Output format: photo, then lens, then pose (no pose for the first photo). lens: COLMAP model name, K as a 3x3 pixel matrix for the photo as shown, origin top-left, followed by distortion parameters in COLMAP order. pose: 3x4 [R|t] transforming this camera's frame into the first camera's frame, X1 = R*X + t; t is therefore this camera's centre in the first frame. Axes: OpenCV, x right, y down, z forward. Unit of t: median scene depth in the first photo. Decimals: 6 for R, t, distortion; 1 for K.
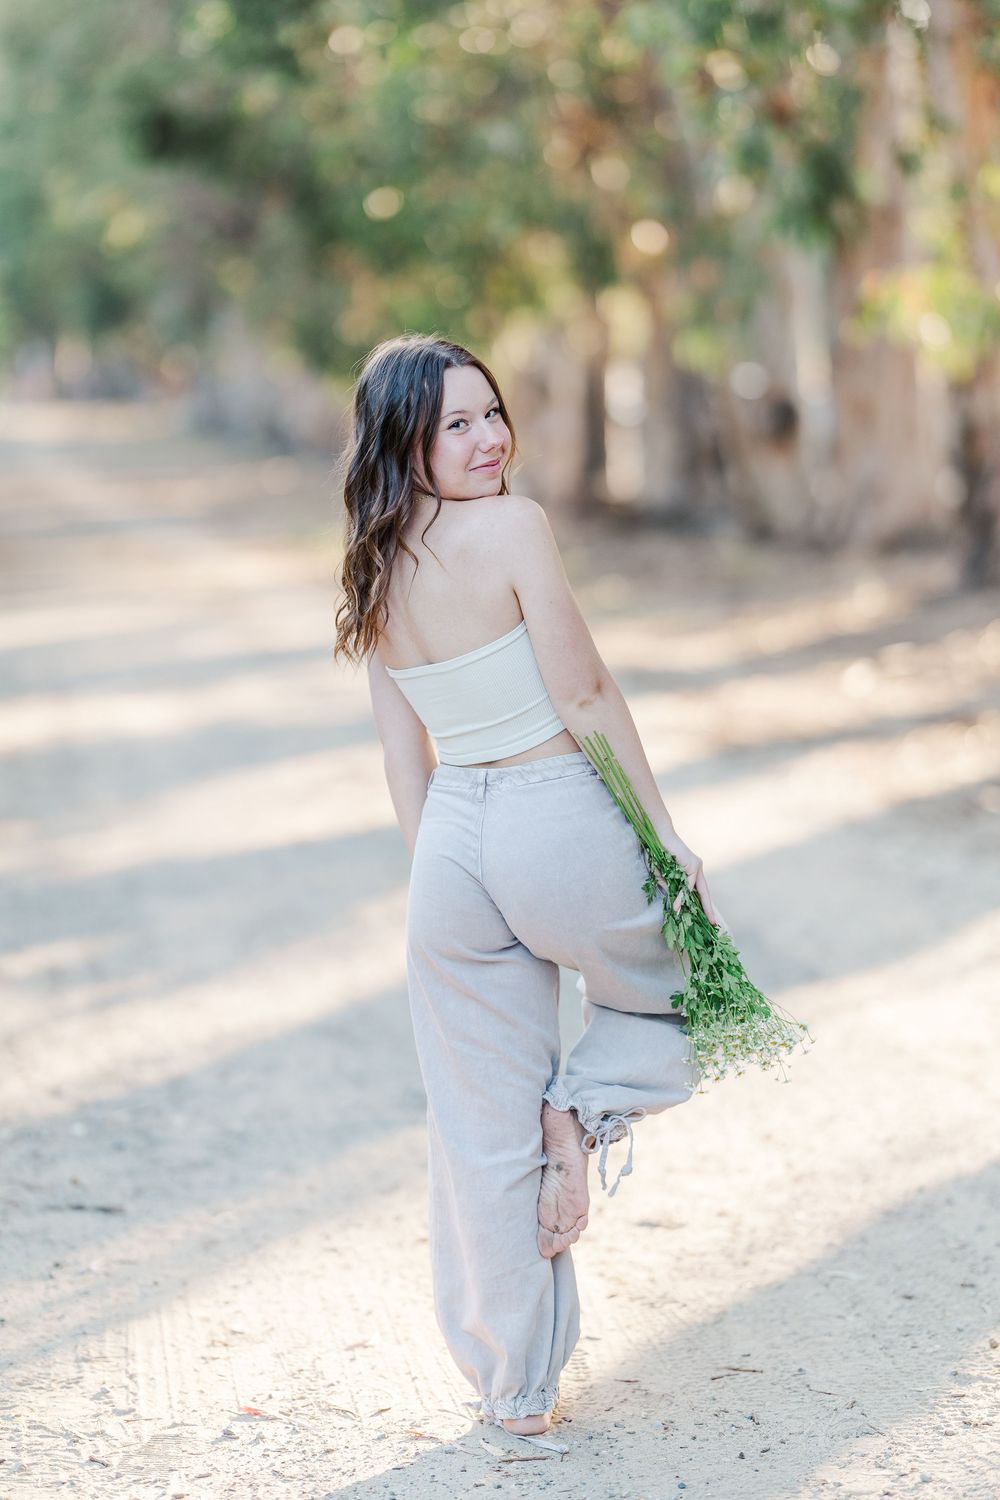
lens RADIAL K [[3683.1, 0, 498.8], [0, 3683.1, 749.8], [0, 0, 1]] dist [-0.081531, 0.000000]
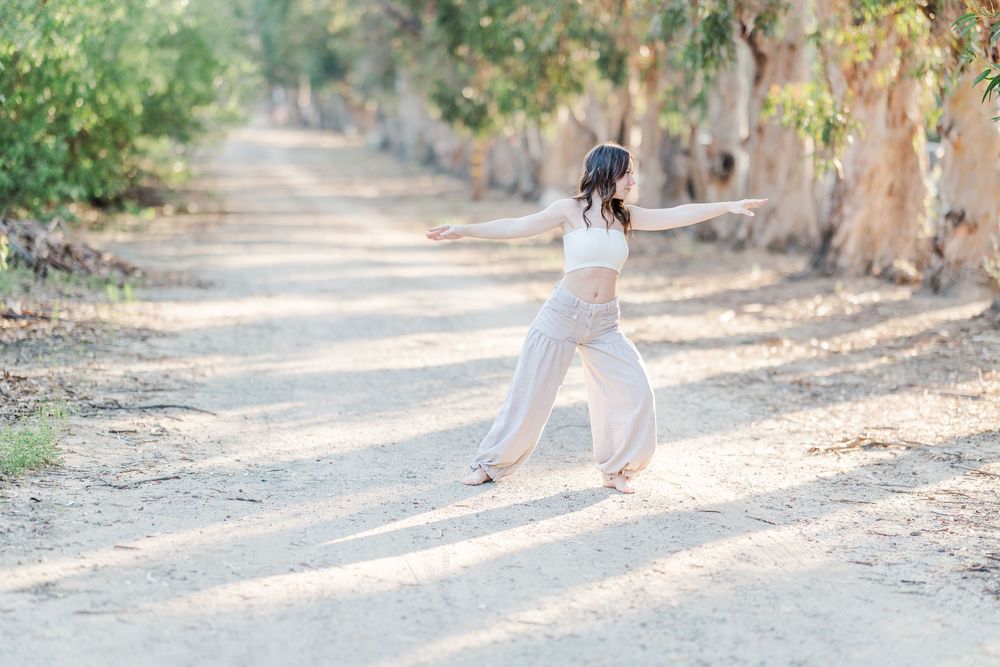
lens RADIAL K [[2455.4, 0, 500.7], [0, 2455.4, 333.6], [0, 0, 1]] dist [-0.081531, 0.000000]
pose [[0.997059, 0.070316, -0.030470, 0.018071], [-0.070792, 0.997381, -0.014848, 0.008572], [0.029346, 0.016961, 0.999425, -0.106768]]
